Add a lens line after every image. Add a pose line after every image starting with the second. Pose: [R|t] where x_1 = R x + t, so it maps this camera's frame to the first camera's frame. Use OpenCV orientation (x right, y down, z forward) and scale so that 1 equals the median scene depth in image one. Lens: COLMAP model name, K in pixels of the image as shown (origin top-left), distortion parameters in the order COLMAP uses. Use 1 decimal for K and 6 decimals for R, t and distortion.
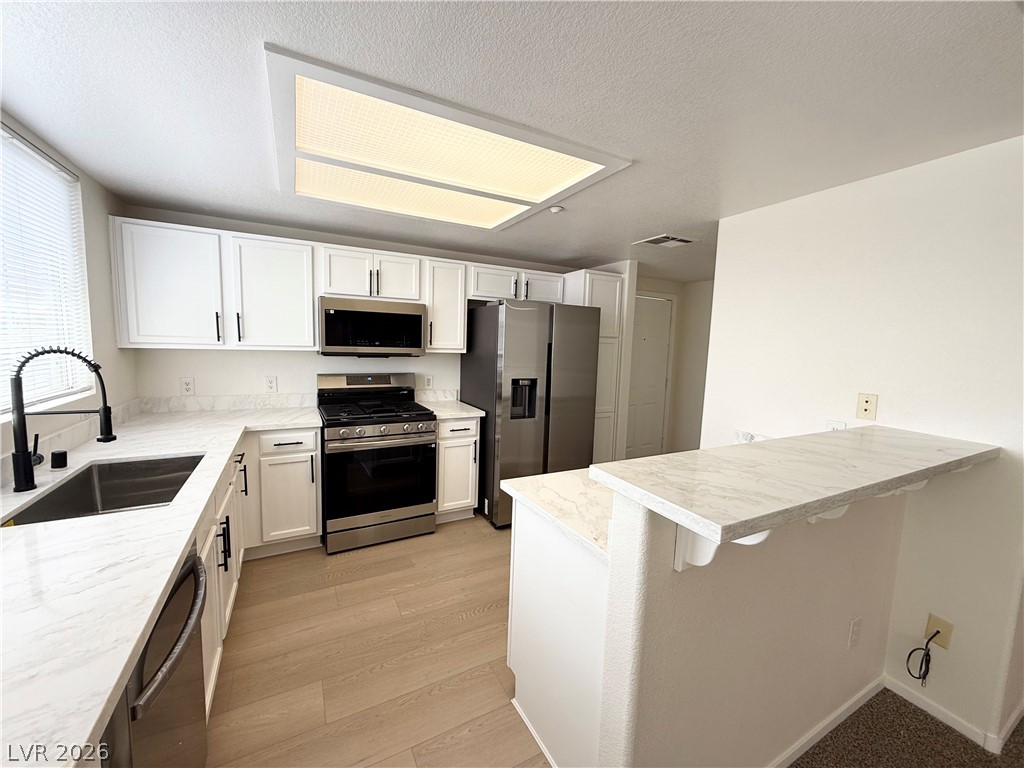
lens RADIAL K [[409.2, 0, 510.7], [0, 409.2, 383.1], [0, 0, 1]] dist [0.001766, 0.000371]
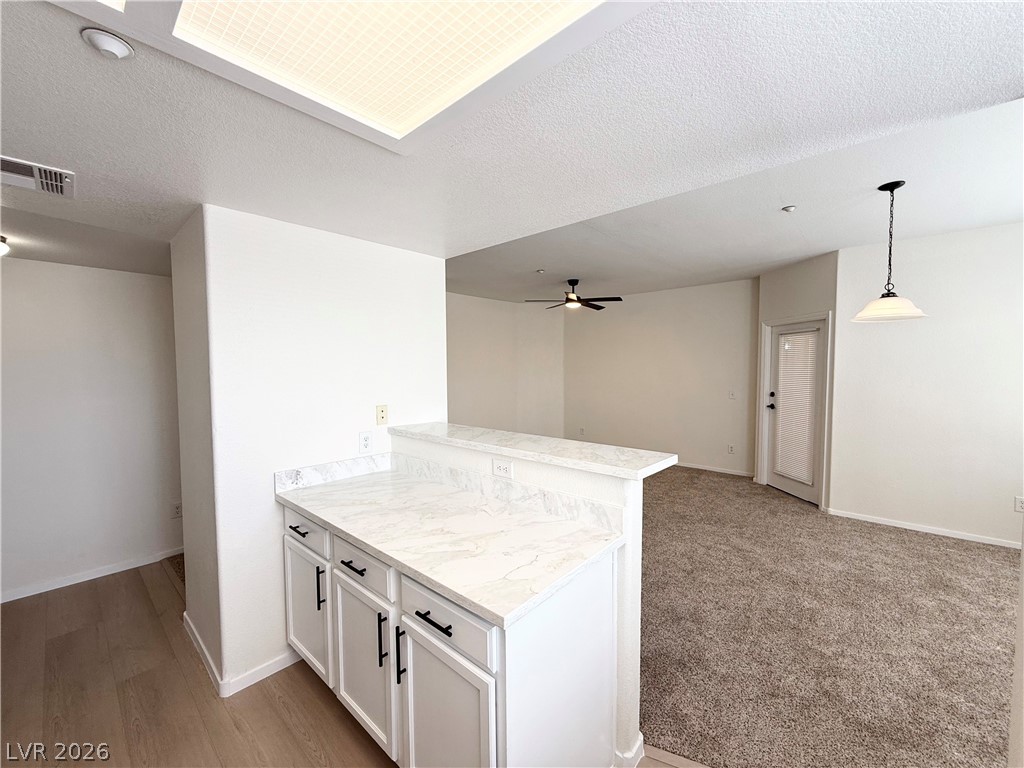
lens RADIAL K [[409.2, 0, 510.7], [0, 409.2, 383.1], [0, 0, 1]] dist [0.001766, 0.000371]
pose [[-0.345519, -0.071122, 0.935713, -0.307580], [0.092879, 0.989636, 0.109517, -0.091280], [-0.933804, 0.124748, -0.335332, 0.624712]]
